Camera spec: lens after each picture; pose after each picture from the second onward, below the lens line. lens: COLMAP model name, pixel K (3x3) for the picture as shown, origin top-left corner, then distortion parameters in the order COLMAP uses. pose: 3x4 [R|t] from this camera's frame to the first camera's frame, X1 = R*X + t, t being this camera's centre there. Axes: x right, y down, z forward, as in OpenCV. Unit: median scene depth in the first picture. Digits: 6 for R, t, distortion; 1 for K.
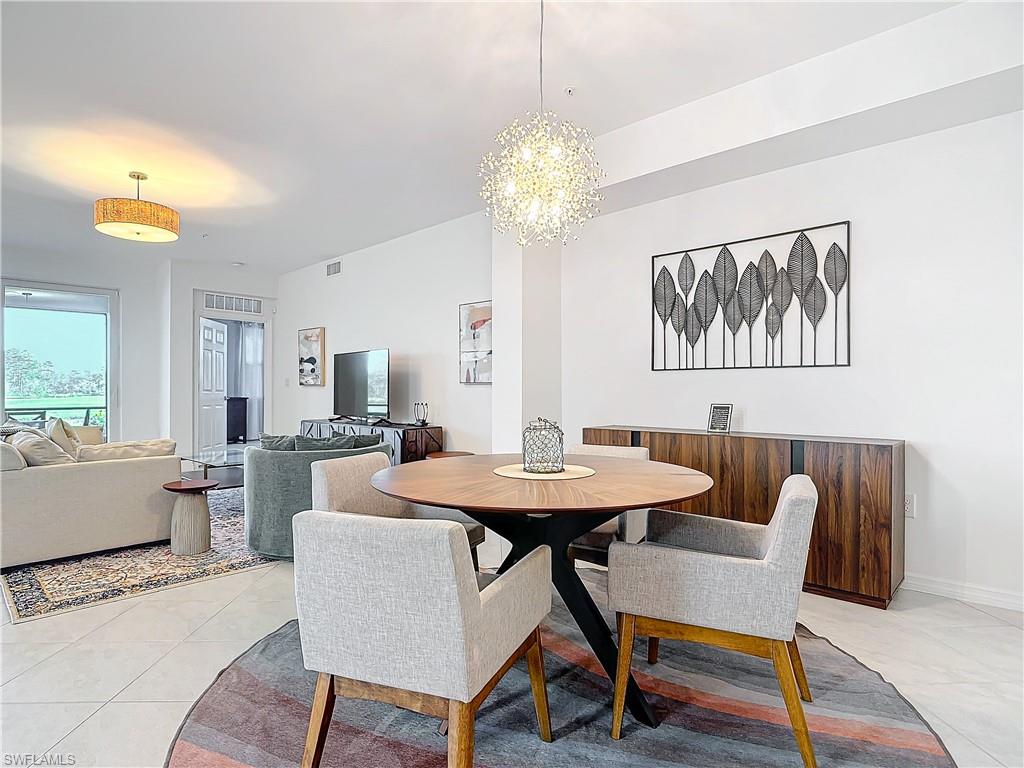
lens RADIAL K [[545.9, 0, 507.4], [0, 545.9, 389.9], [0, 0, 1]] dist [-0.004748, -0.001908]
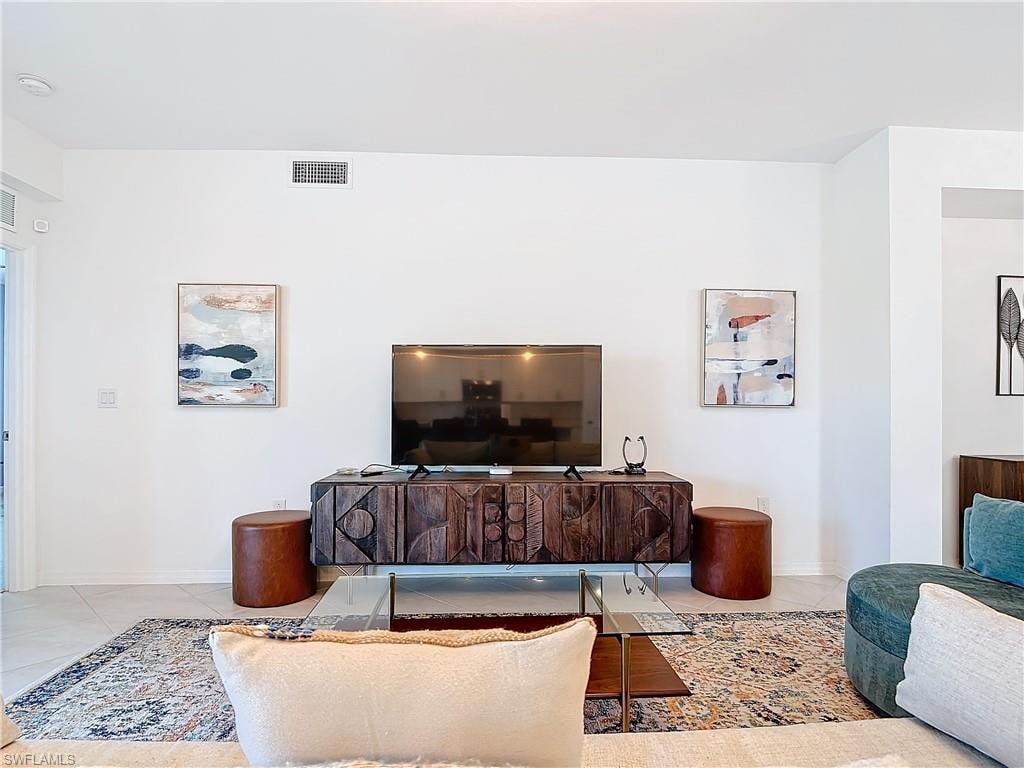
lens RADIAL K [[550.4, 0, 512.9], [0, 550.4, 403.3], [0, 0, 1]] dist [-0.003102, -0.001438]
pose [[0.689344, 0.015628, 0.724266, -1.100640], [0.000074, 0.999766, -0.021643, 0.000145], [-0.724434, 0.014973, 0.689181, 1.038671]]
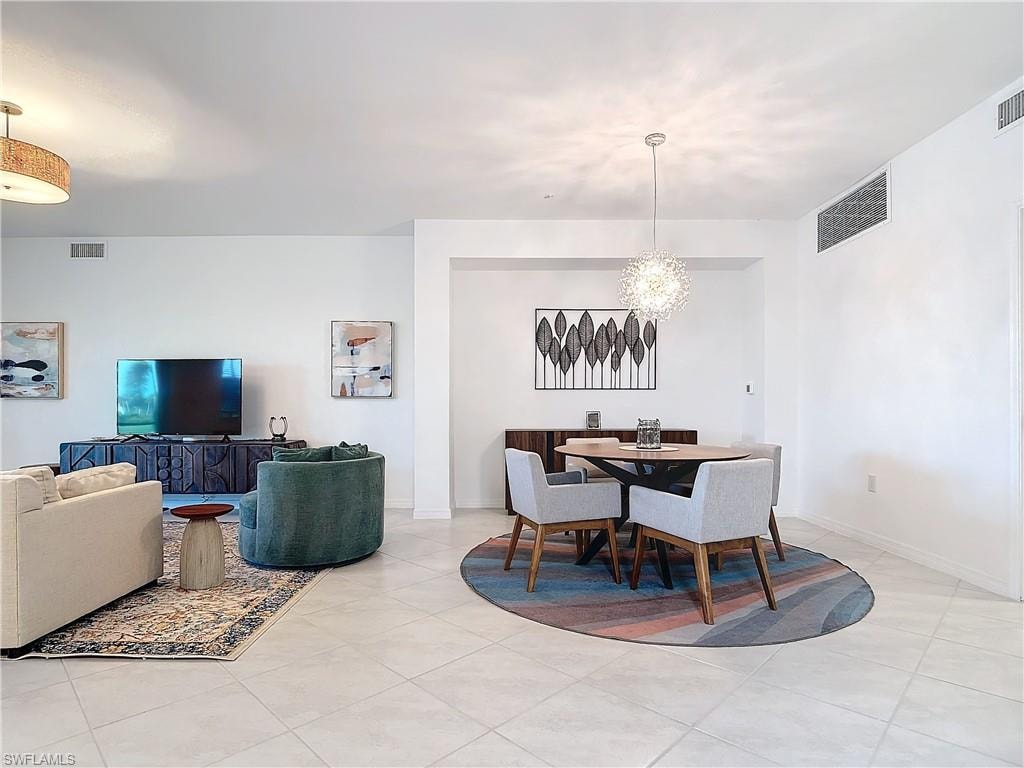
lens RADIAL K [[547.1, 0, 512.5], [0, 547.1, 399.4], [0, 0, 1]] dist [-0.016726, -0.001358]
pose [[0.715699, 0.008268, 0.698360, -0.835213], [0.002348, 0.999896, -0.014244, 0.012191], [-0.698405, 0.011834, 0.715605, 0.027511]]
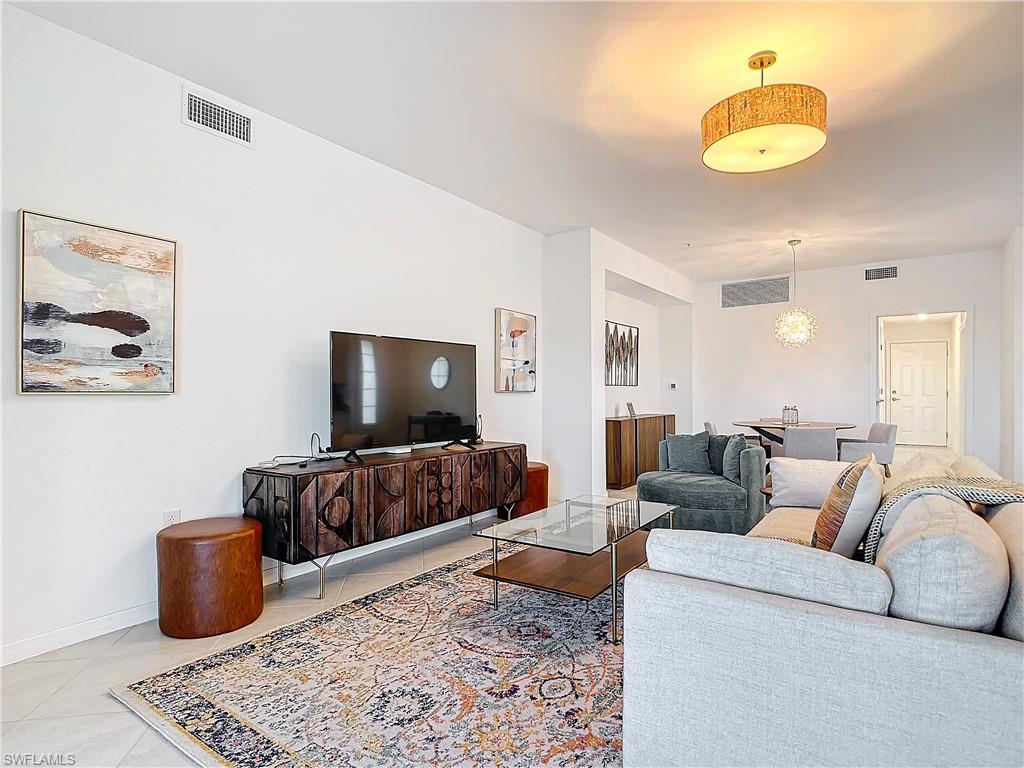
lens RADIAL K [[545.9, 0, 507.4], [0, 545.9, 389.9], [0, 0, 1]] dist [-0.004748, -0.001908]
pose [[-0.136055, 0.014006, 0.990602, -1.511601], [0.015000, 0.999815, -0.012076, -0.004403], [-0.990588, 0.013216, -0.136240, 1.649448]]
